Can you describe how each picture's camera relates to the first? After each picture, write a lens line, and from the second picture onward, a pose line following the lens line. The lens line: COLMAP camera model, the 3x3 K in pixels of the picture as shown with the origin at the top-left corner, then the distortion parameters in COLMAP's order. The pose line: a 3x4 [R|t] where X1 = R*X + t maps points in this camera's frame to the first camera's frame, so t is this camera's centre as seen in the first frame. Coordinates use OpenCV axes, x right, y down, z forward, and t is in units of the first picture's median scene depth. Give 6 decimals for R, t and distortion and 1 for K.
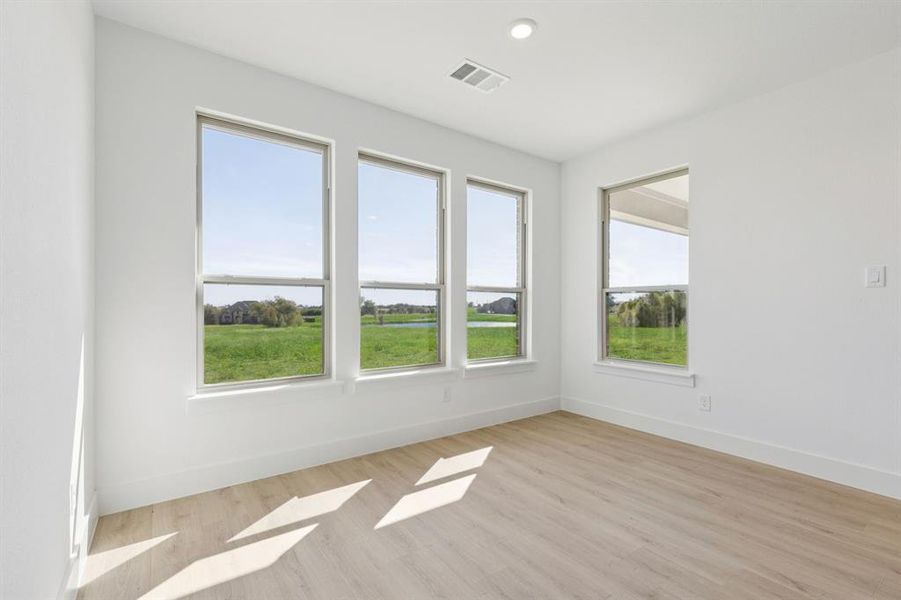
lens RADIAL K [[405.6, 0, 451.1], [0, 405.6, 300.0], [0, 0, 1]] dist [0.006204, -0.001431]
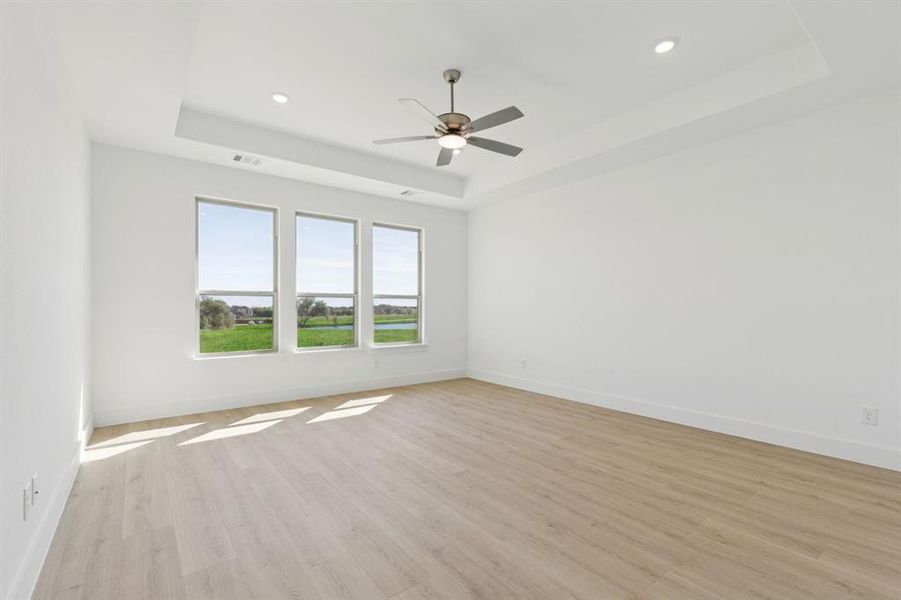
lens RADIAL K [[405.6, 0, 450.6], [0, 405.6, 302.9], [0, 0, 1]] dist [0.006204, -0.001431]
pose [[0.999966, -0.002442, 0.007904, 0.325854], [0.002405, 0.999986, 0.004666, -0.009531], [-0.007915, -0.004646, 0.999958, -0.540532]]
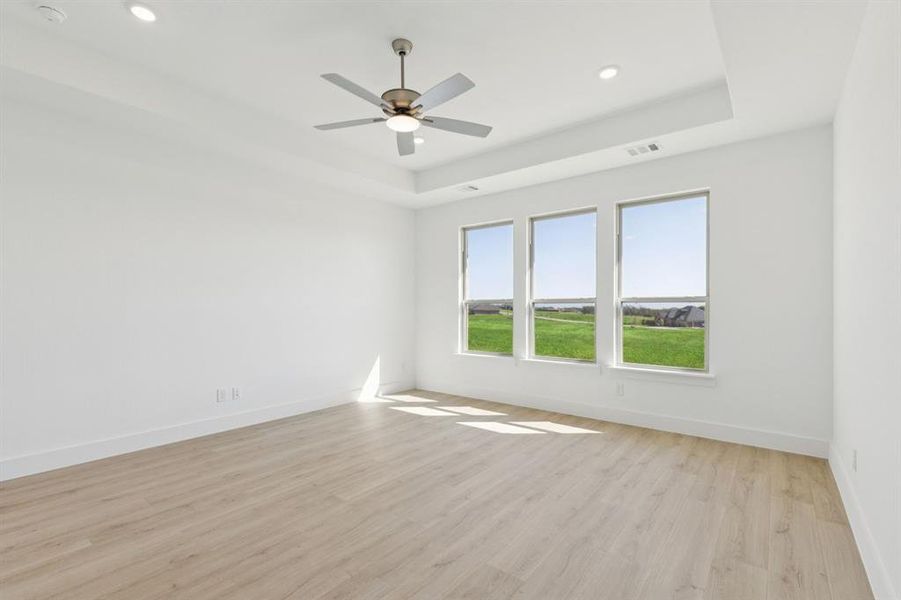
lens RADIAL K [[411.2, 0, 446.7], [0, 411.2, 305.6], [0, 0, 1]] dist [0.009042, -0.001058]
pose [[0.243155, -0.009068, -0.969945, 1.095830], [0.016297, 0.999853, -0.005262, -0.014643], [0.969850, -0.014528, 0.243267, 0.238873]]
